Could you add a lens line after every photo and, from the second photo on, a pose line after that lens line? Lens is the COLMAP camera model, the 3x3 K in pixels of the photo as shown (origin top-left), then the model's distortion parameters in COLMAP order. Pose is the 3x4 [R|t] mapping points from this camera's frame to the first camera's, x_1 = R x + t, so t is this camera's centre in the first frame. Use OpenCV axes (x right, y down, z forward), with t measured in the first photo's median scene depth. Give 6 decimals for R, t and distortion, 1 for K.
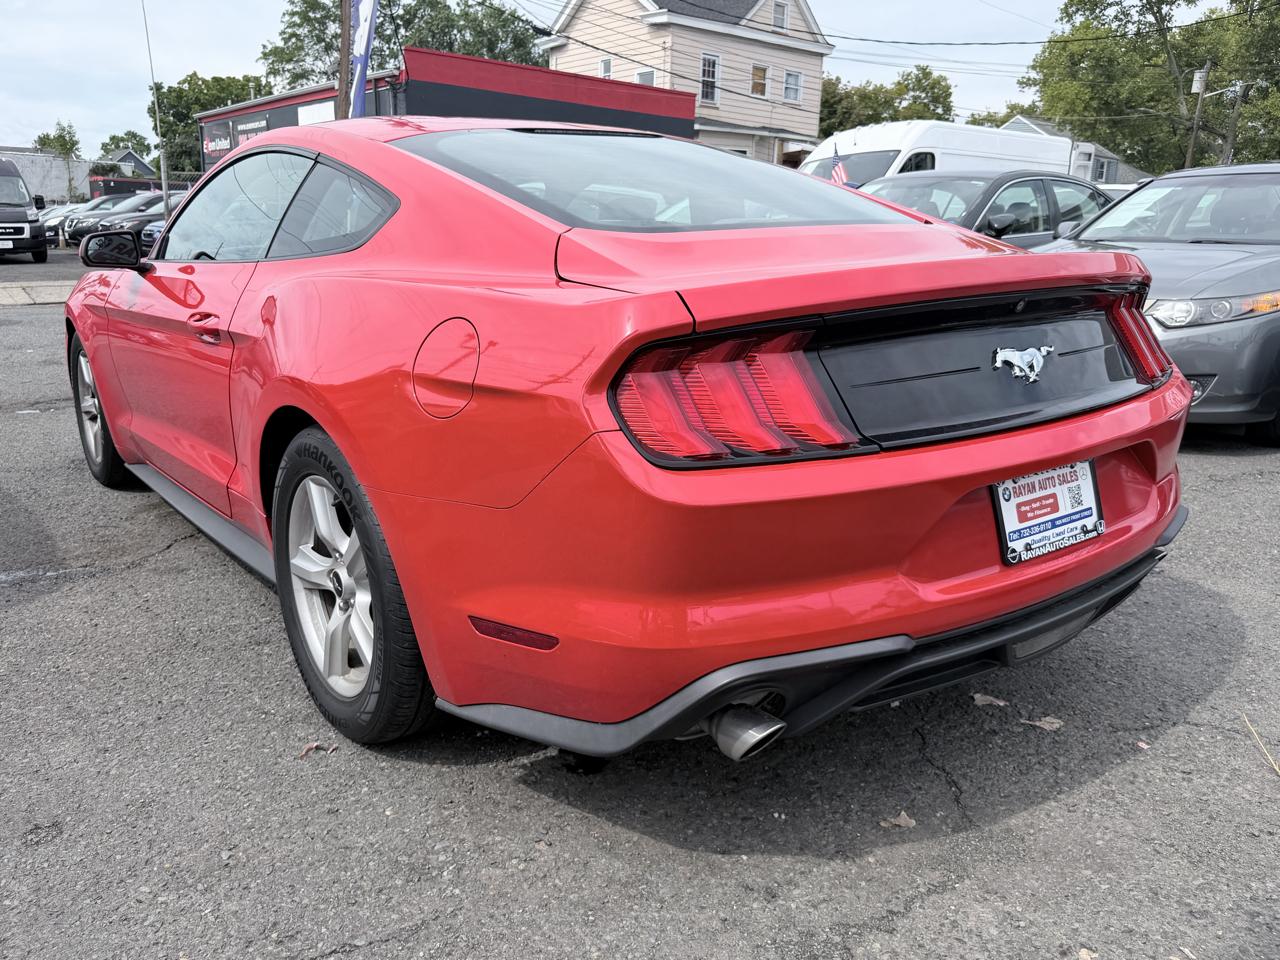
lens RADIAL K [[997.3, 0, 640.0], [0, 997.3, 480.0], [0, 0, 1]] dist [-0.000295, -0.002249]
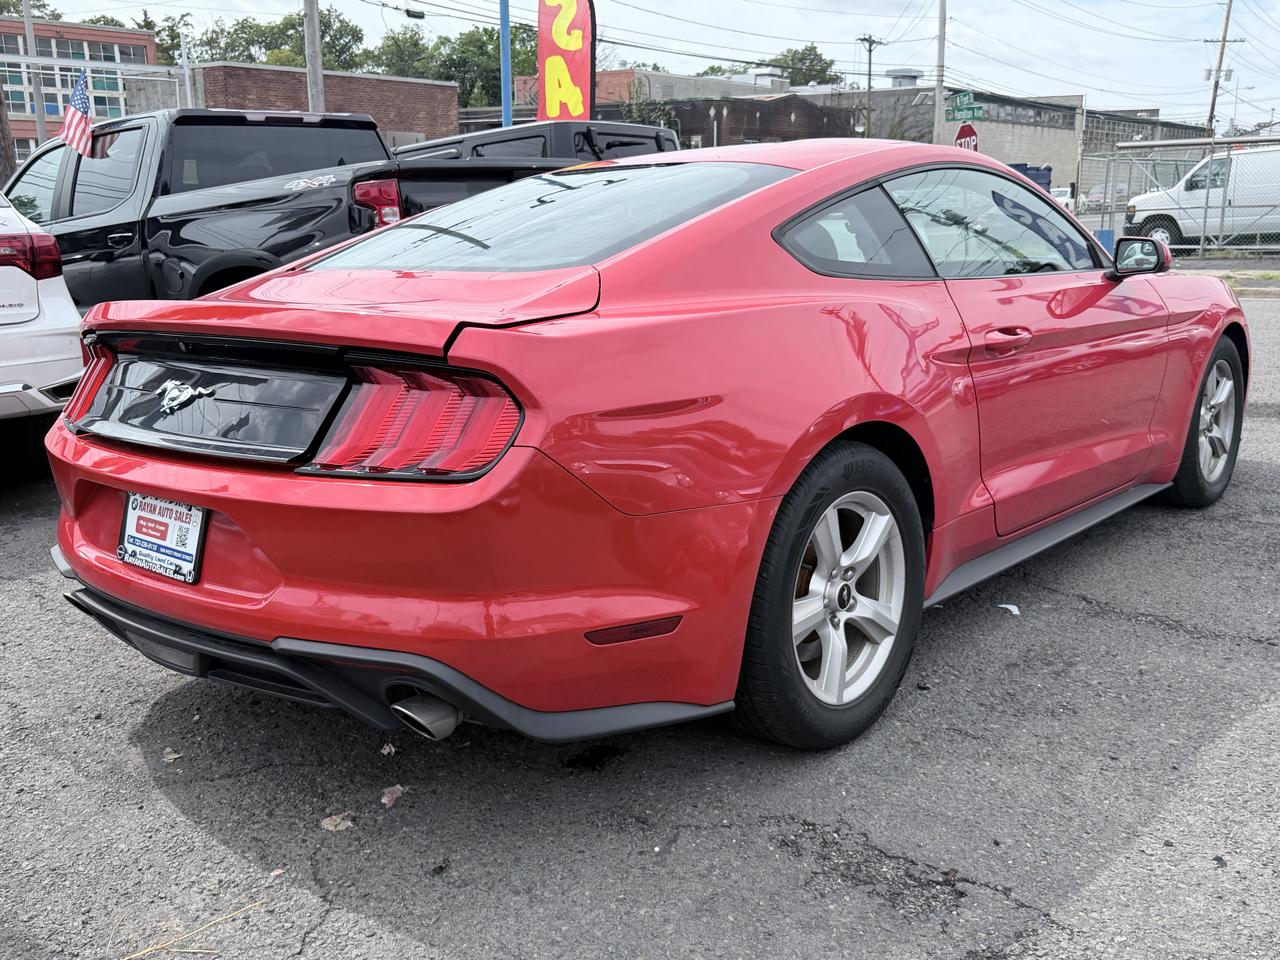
lens RADIAL K [[1234.2, 0, 640.0], [0, 1234.2, 480.0], [0, 0, 1]] dist [-0.007878, -0.097097]
pose [[0.221509, 0.202477, -0.953906, 1.830284], [-0.224738, 0.962474, 0.152109, -0.360068], [0.948908, 0.180685, 0.258701, 1.141407]]
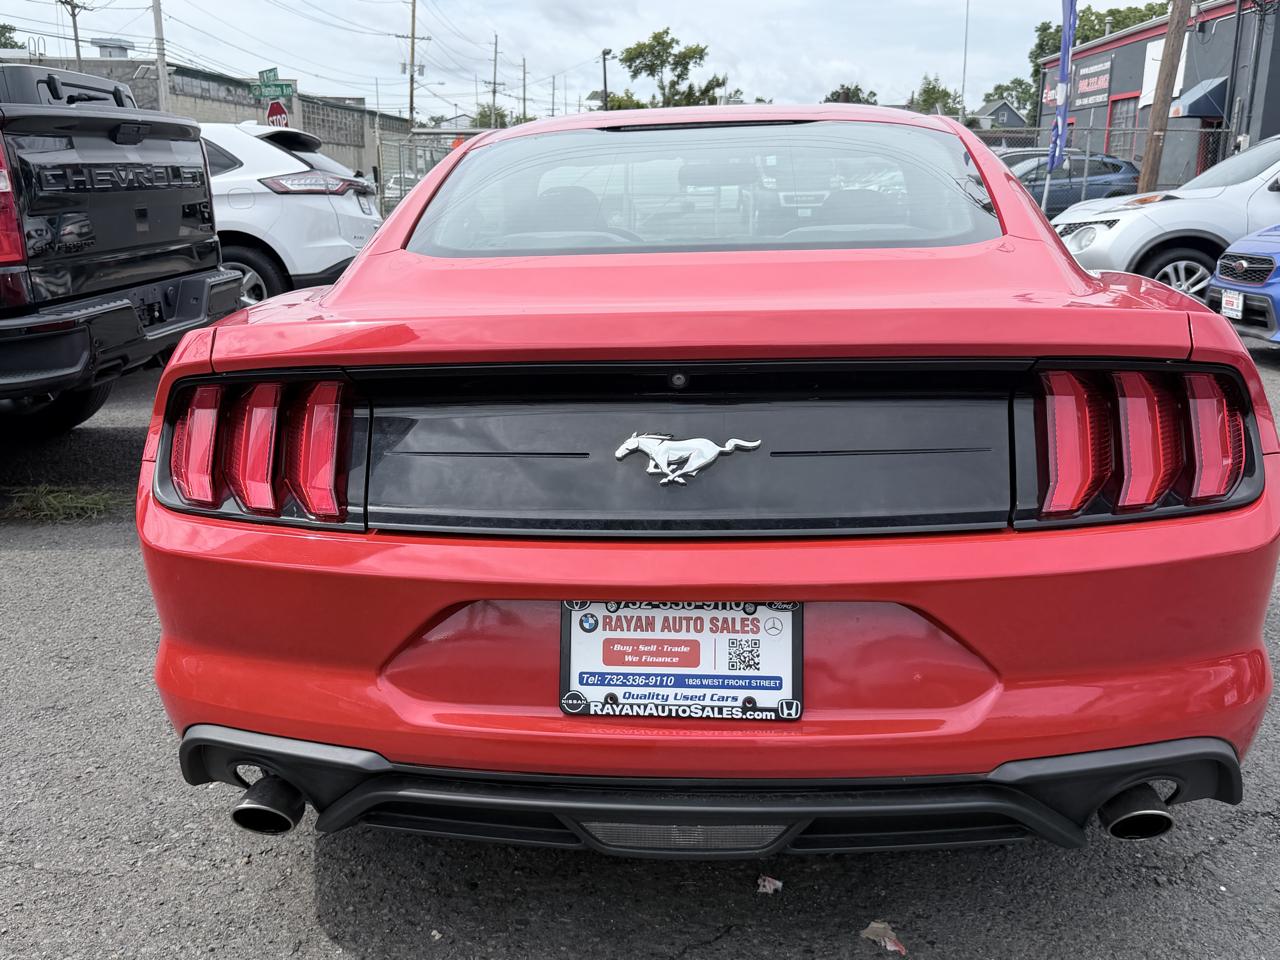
lens RADIAL K [[1144.9, 0, 640.0], [0, 1144.9, 480.0], [0, 0, 1]] dist [0.134684, -0.167373]
pose [[0.759425, 0.156622, -0.631461, 0.897883], [-0.158898, 0.985849, 0.053423, -0.140502], [0.630892, 0.059767, 0.773565, 0.325439]]
